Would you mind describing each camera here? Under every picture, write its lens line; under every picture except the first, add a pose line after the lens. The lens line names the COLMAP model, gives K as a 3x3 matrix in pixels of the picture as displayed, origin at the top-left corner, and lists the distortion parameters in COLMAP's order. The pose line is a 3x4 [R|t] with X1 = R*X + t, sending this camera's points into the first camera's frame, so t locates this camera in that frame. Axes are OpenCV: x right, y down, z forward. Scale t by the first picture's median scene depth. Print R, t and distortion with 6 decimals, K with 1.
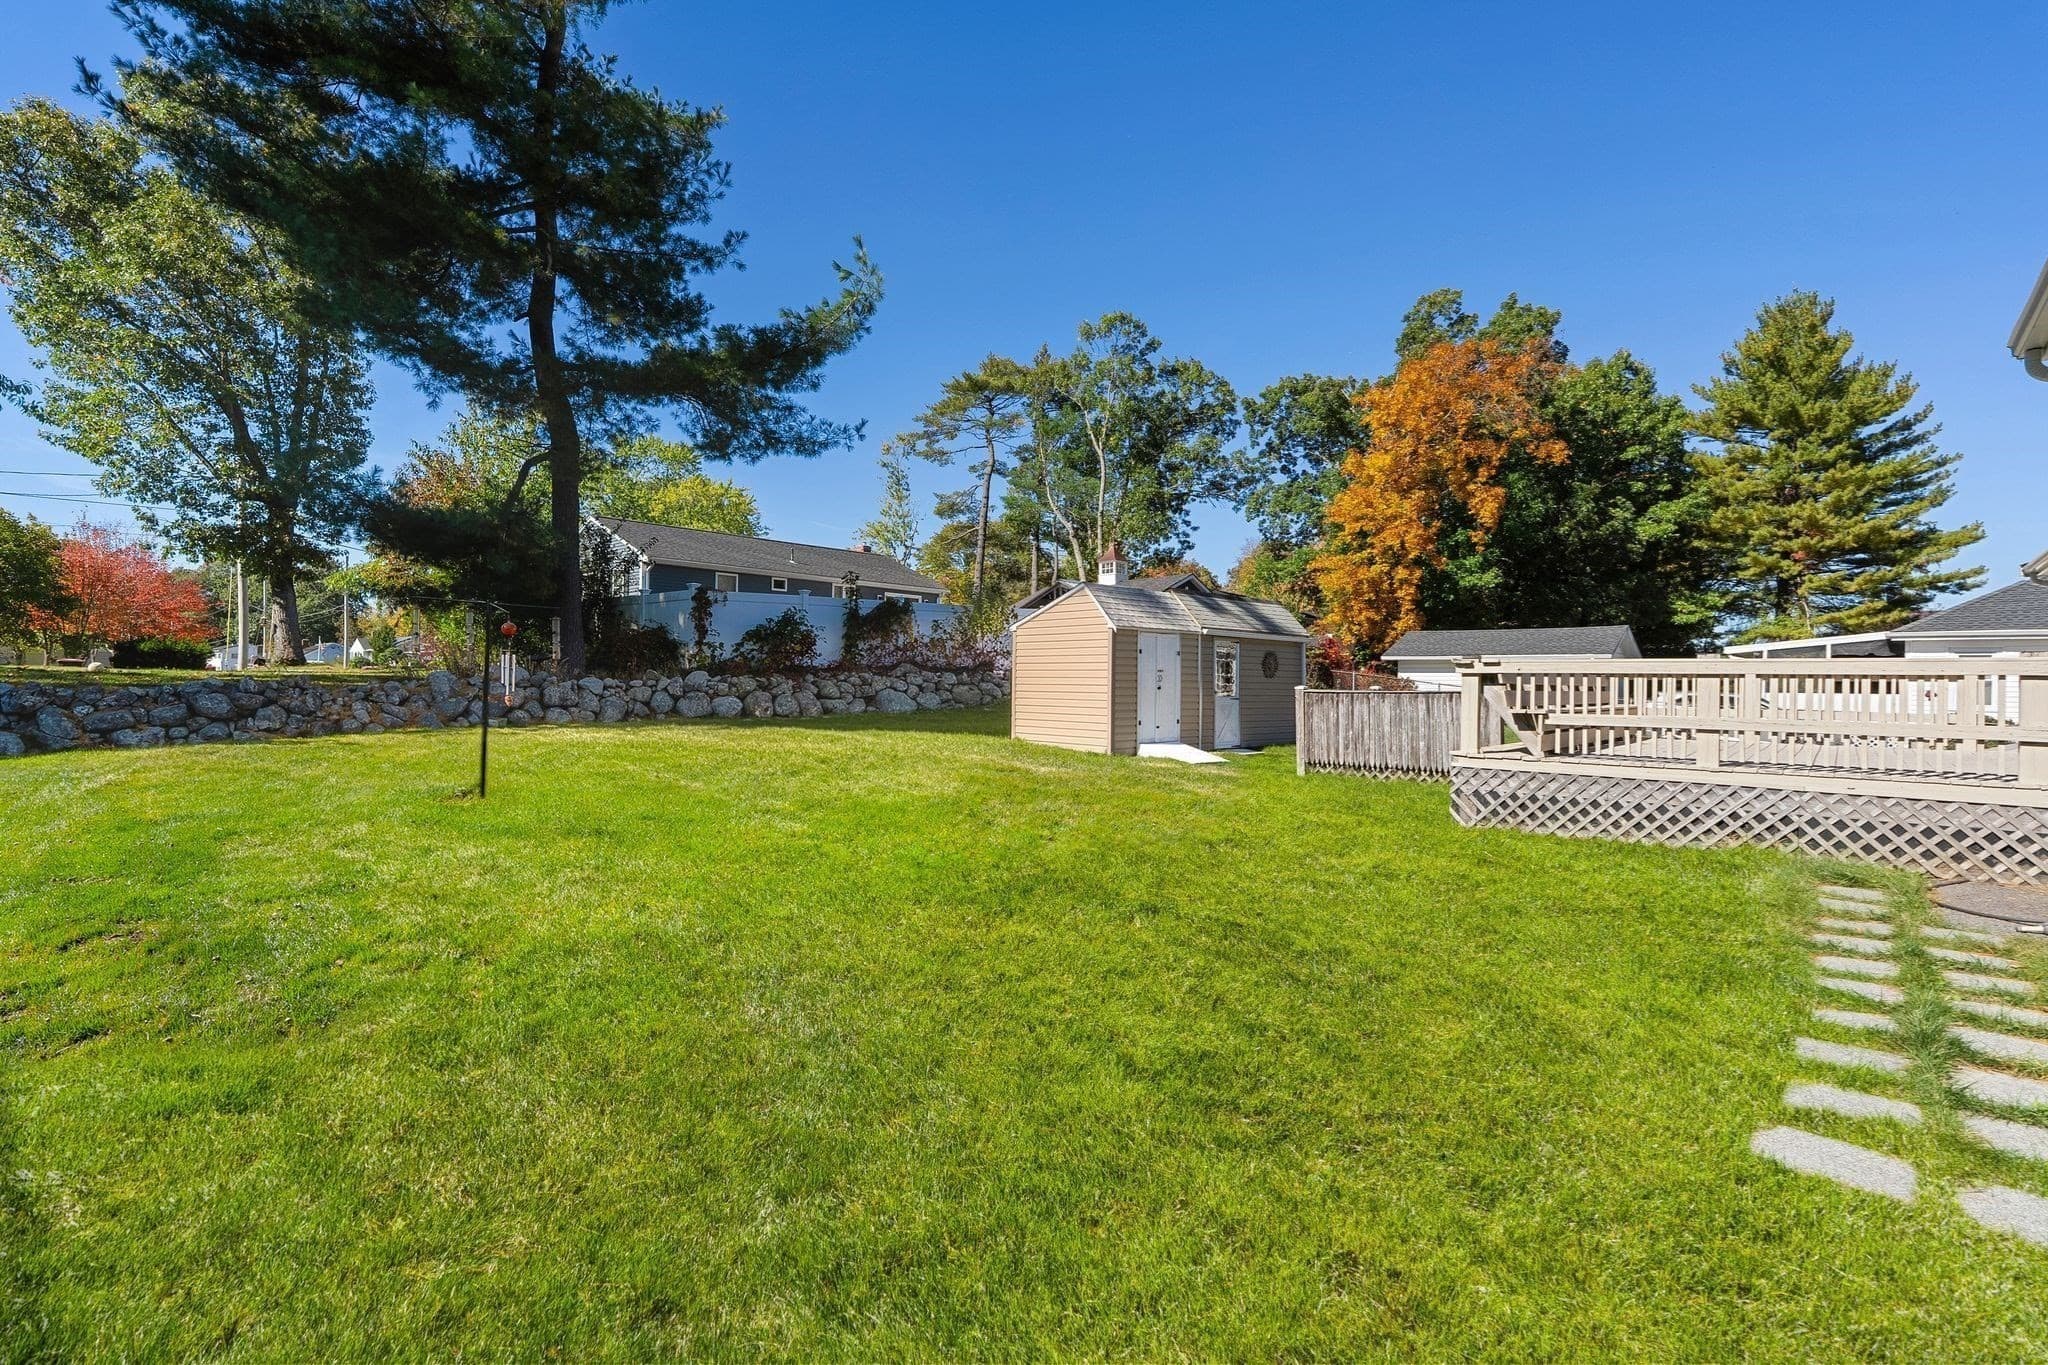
lens RADIAL K [[959.8, 0, 1029.9], [0, 959.8, 676.1], [0, 0, 1]] dist [0.000826, 0.000304]
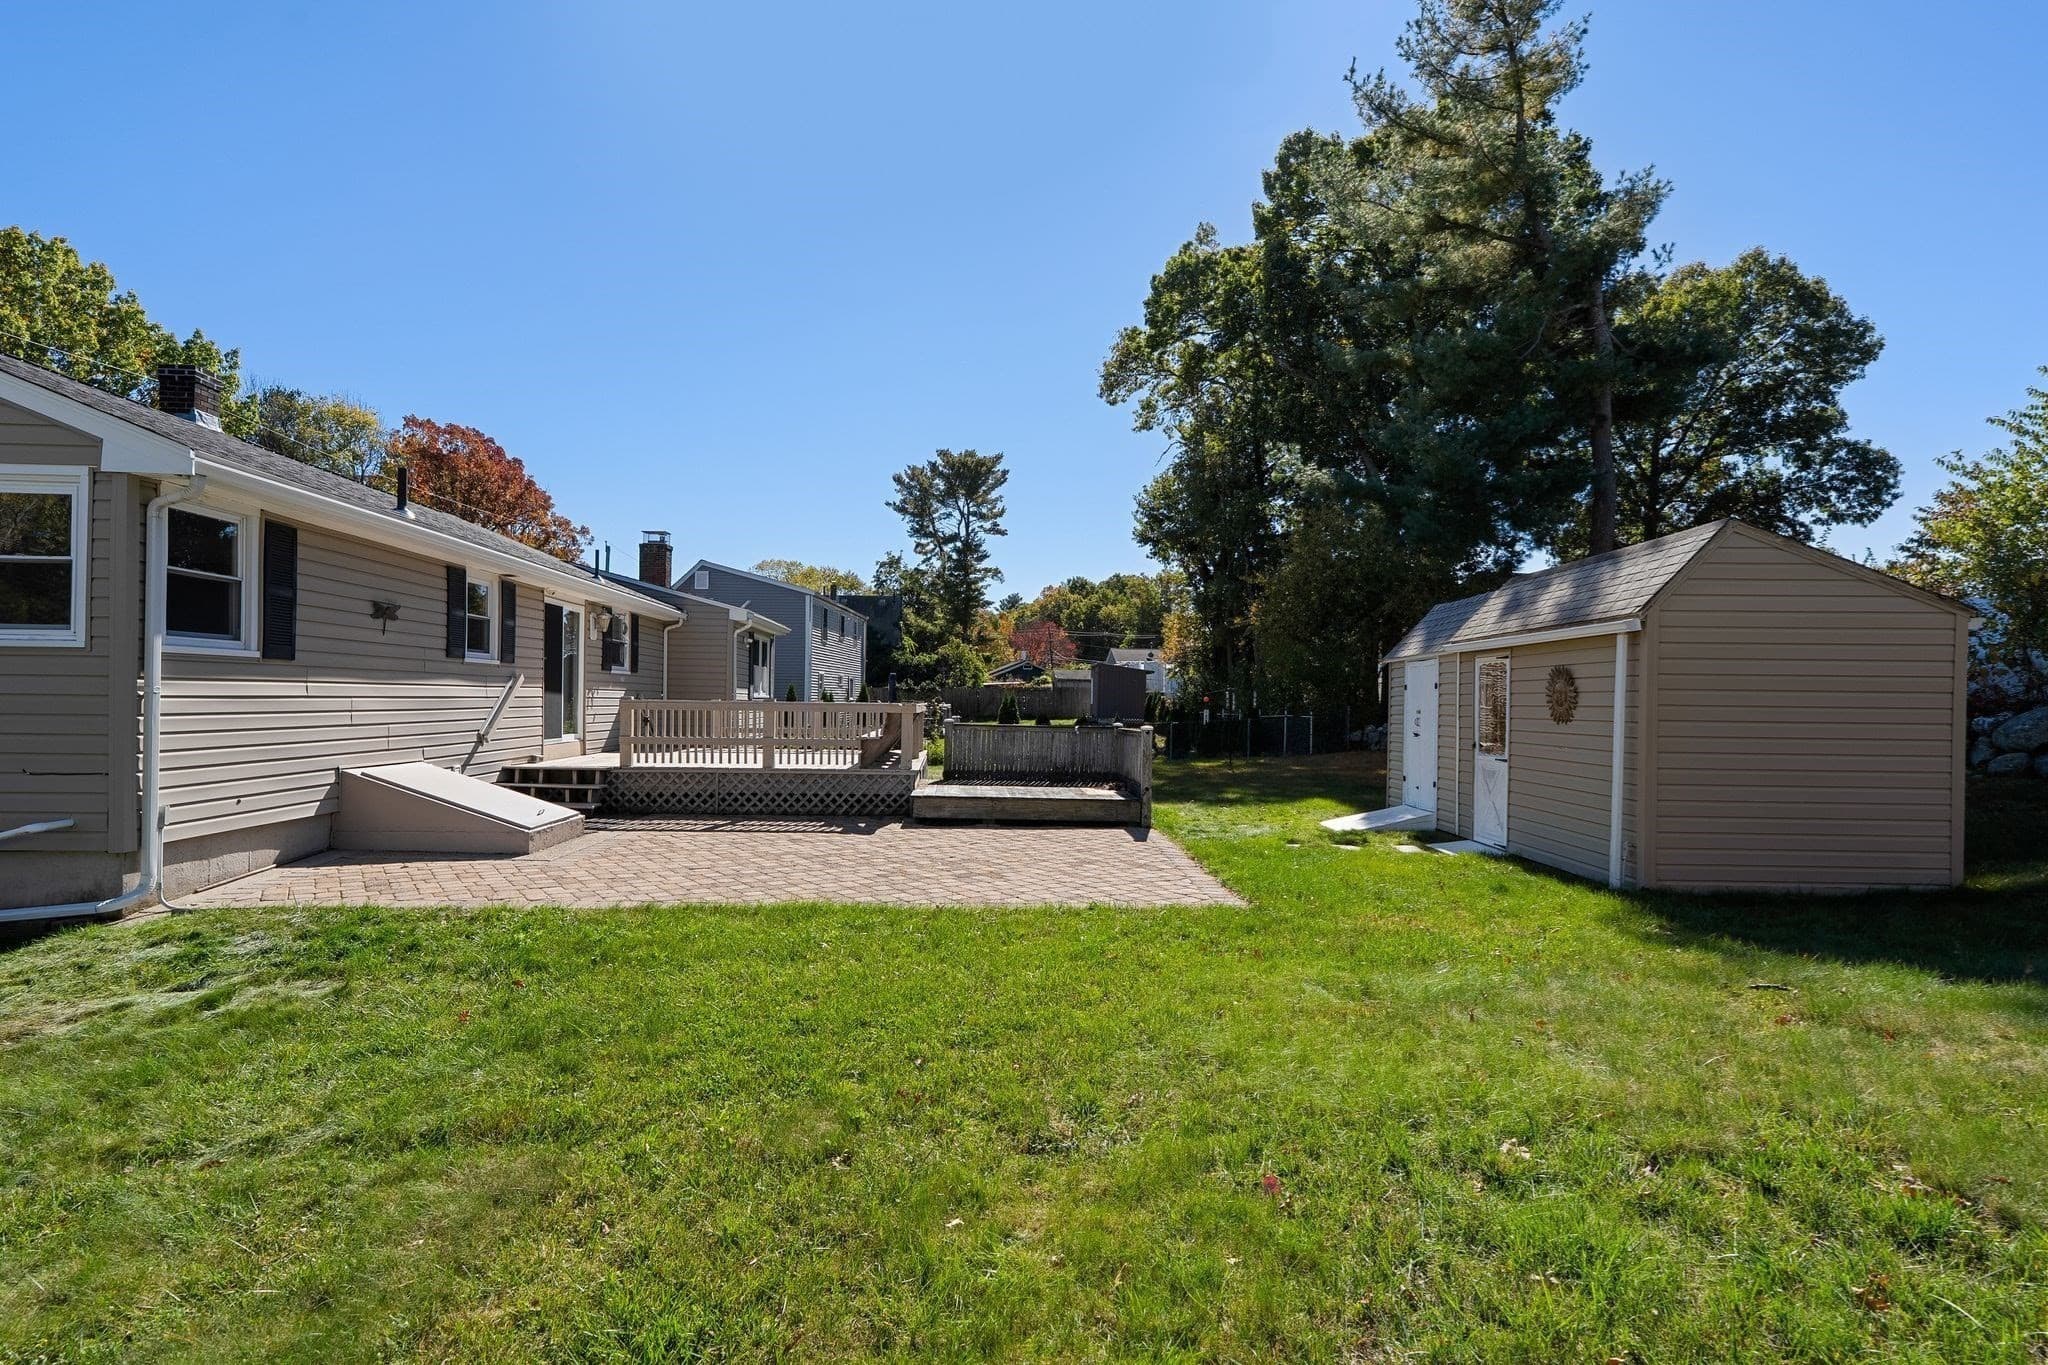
lens RADIAL K [[990.7, 0, 1016.9], [0, 990.7, 702.2], [0, 0, 1]] dist [-0.004192, -0.000081]
pose [[-0.723708, -0.023898, -0.689692, 0.347465], [-0.018383, 0.999713, -0.015351, 0.001889], [0.689861, 0.001569, -0.723940, 0.525502]]
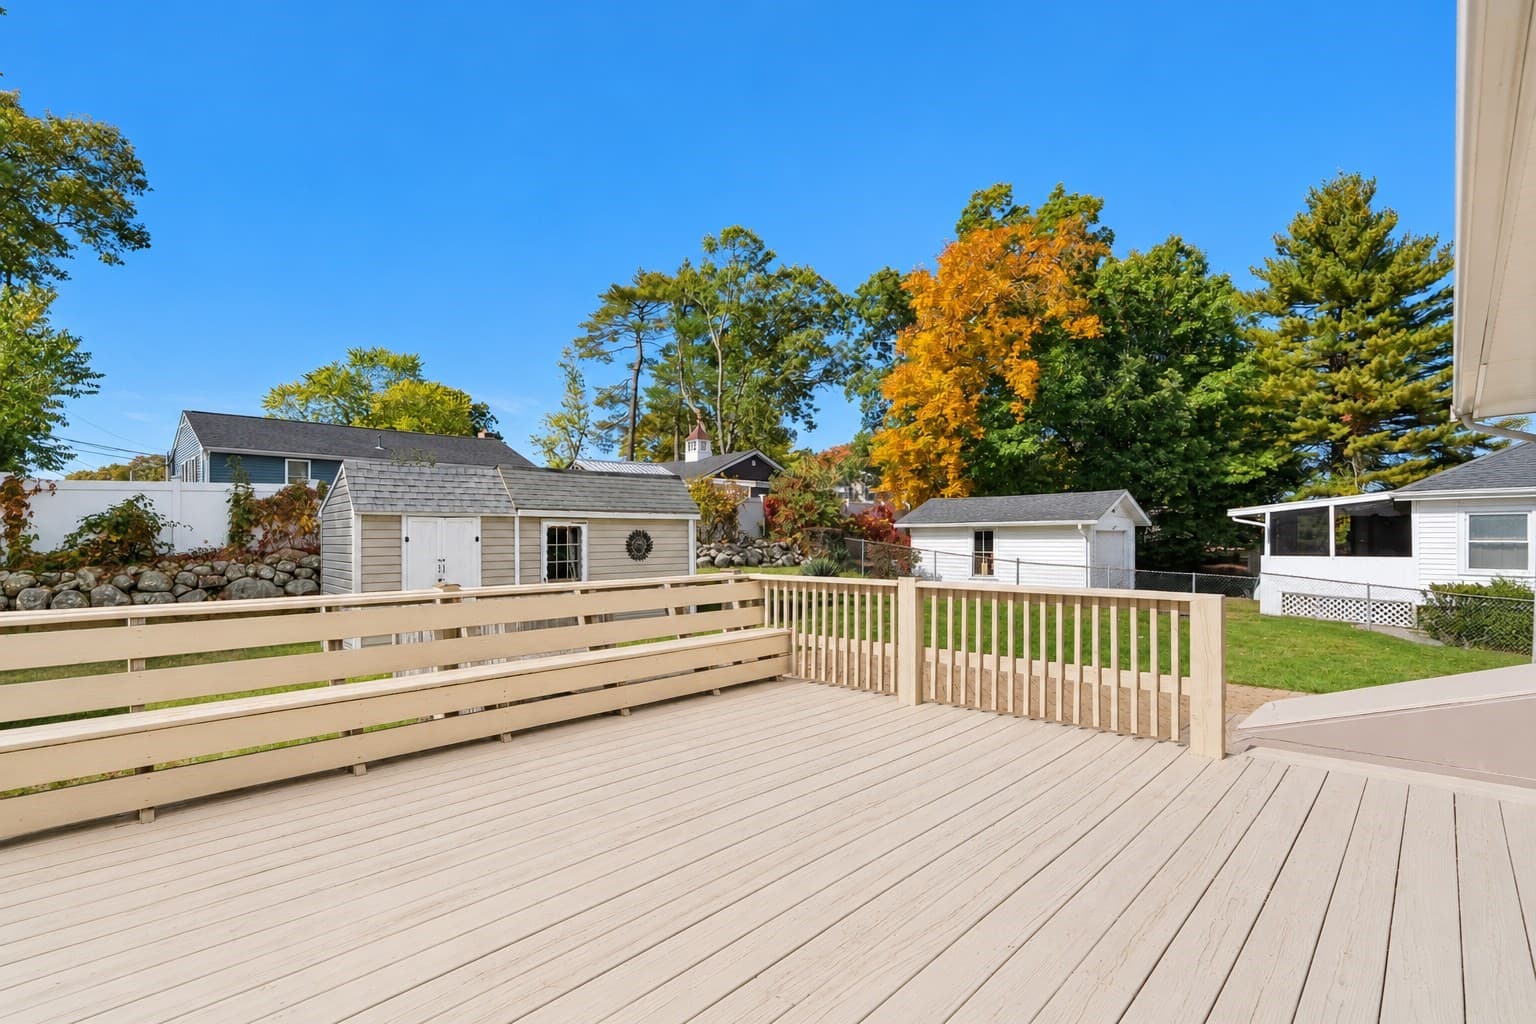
lens RADIAL K [[728.2, 0, 732.9], [0, 728.2, 535.0], [0, 0, 1]] dist [-0.002556, -0.000433]
pose [[0.997254, -0.016520, -0.072188, 0.176176], [0.016931, 0.999844, 0.005084, -0.010678], [0.072093, -0.006293, 0.997378, 0.140432]]
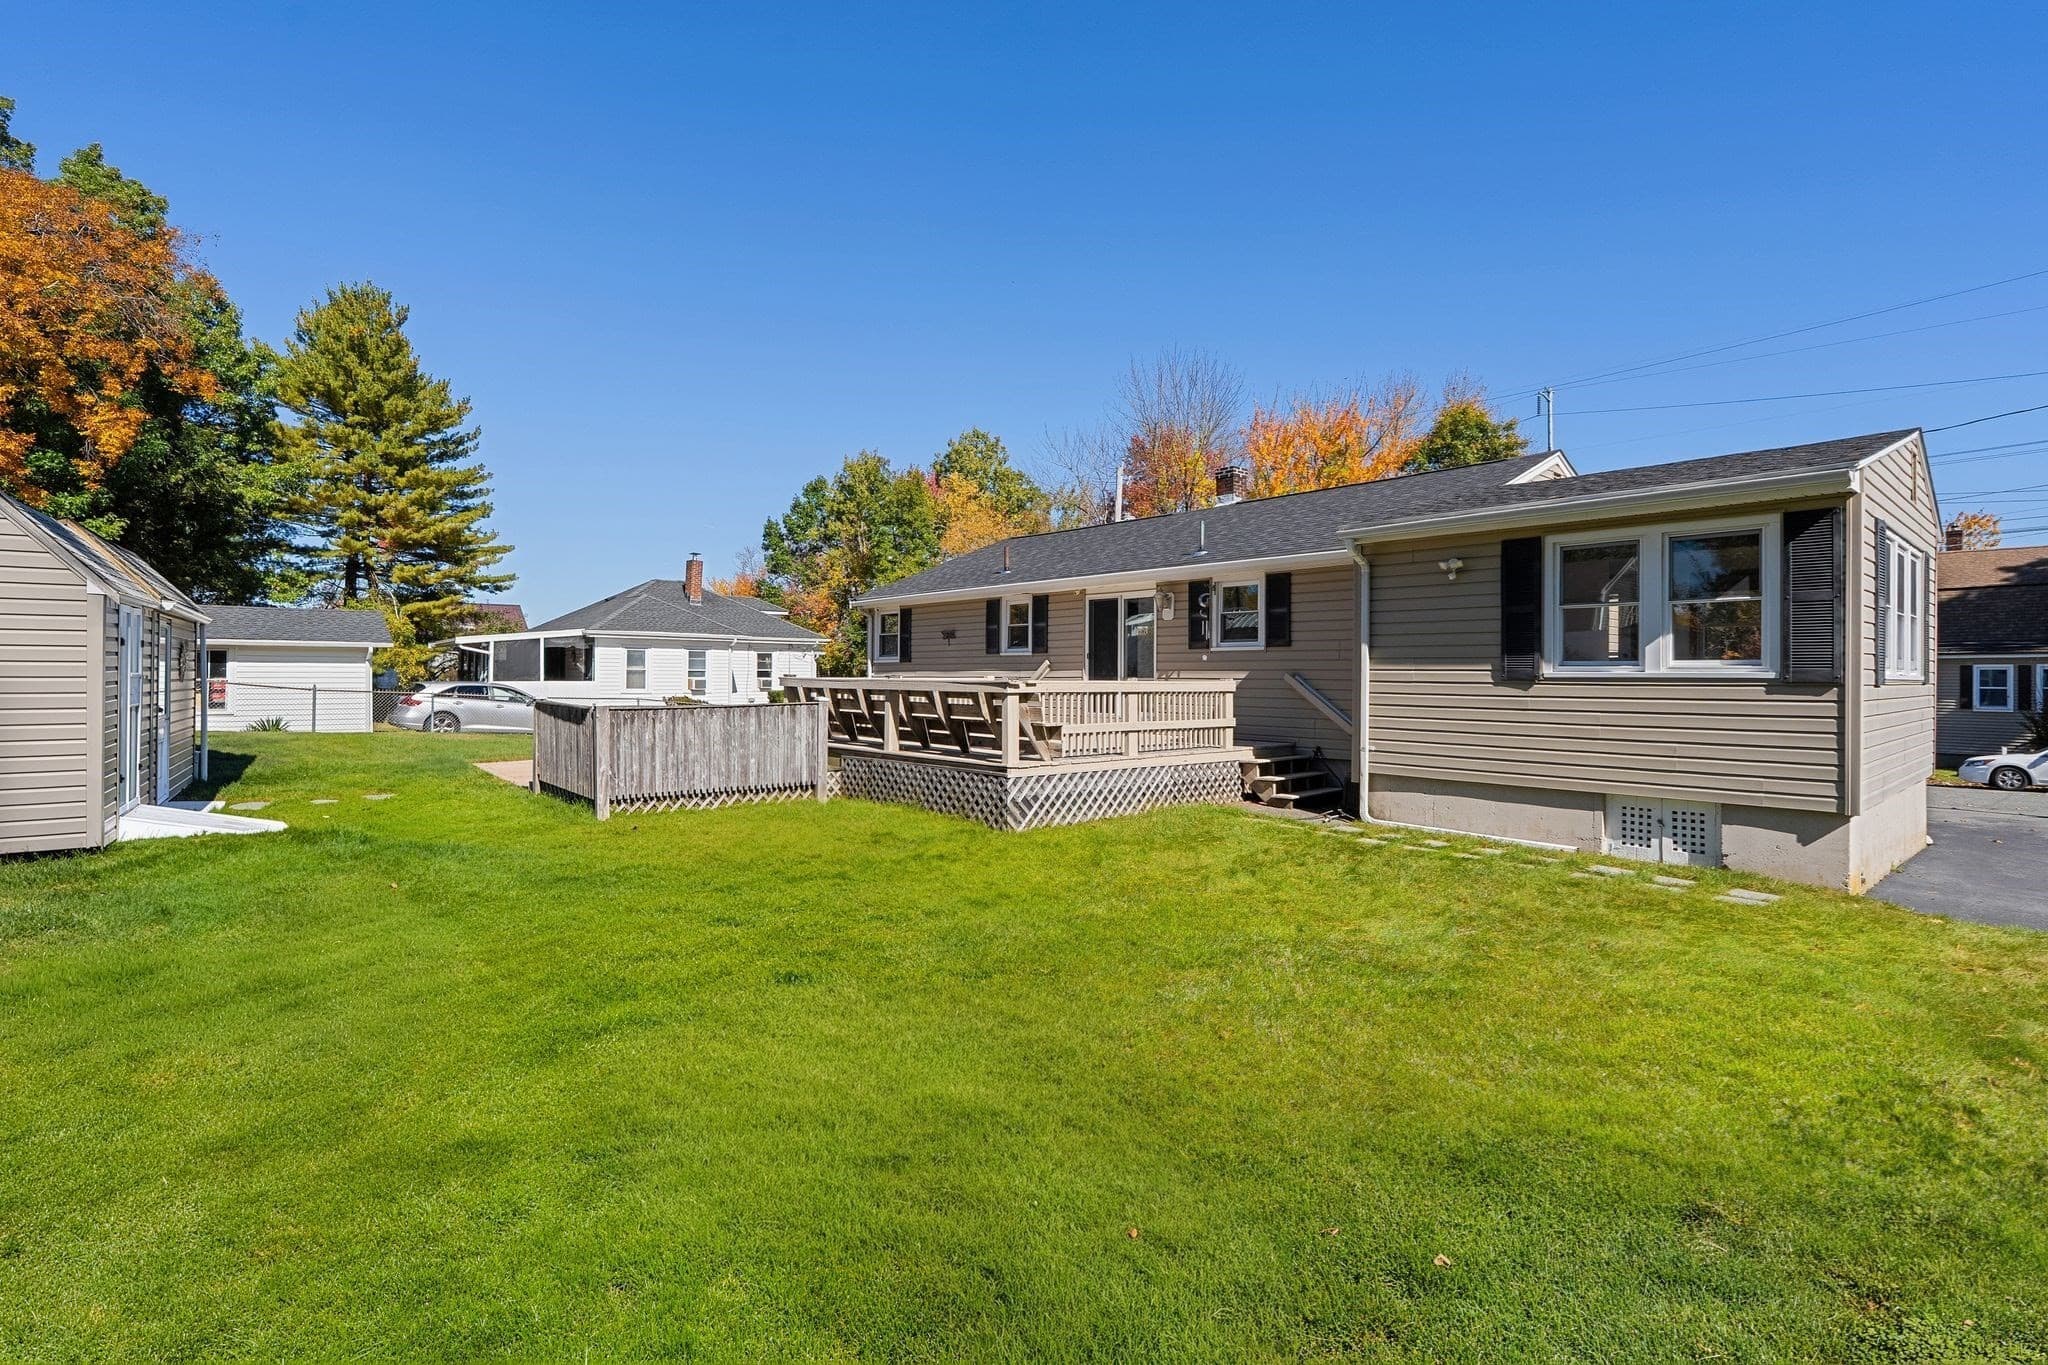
lens RADIAL K [[959.8, 0, 1029.9], [0, 959.8, 676.1], [0, 0, 1]] dist [0.000826, 0.000304]
pose [[0.139923, -0.014692, 0.990053, -0.129185], [-0.011509, 0.999798, 0.016464, -0.008266], [-0.990096, -0.013698, 0.139725, 0.166906]]
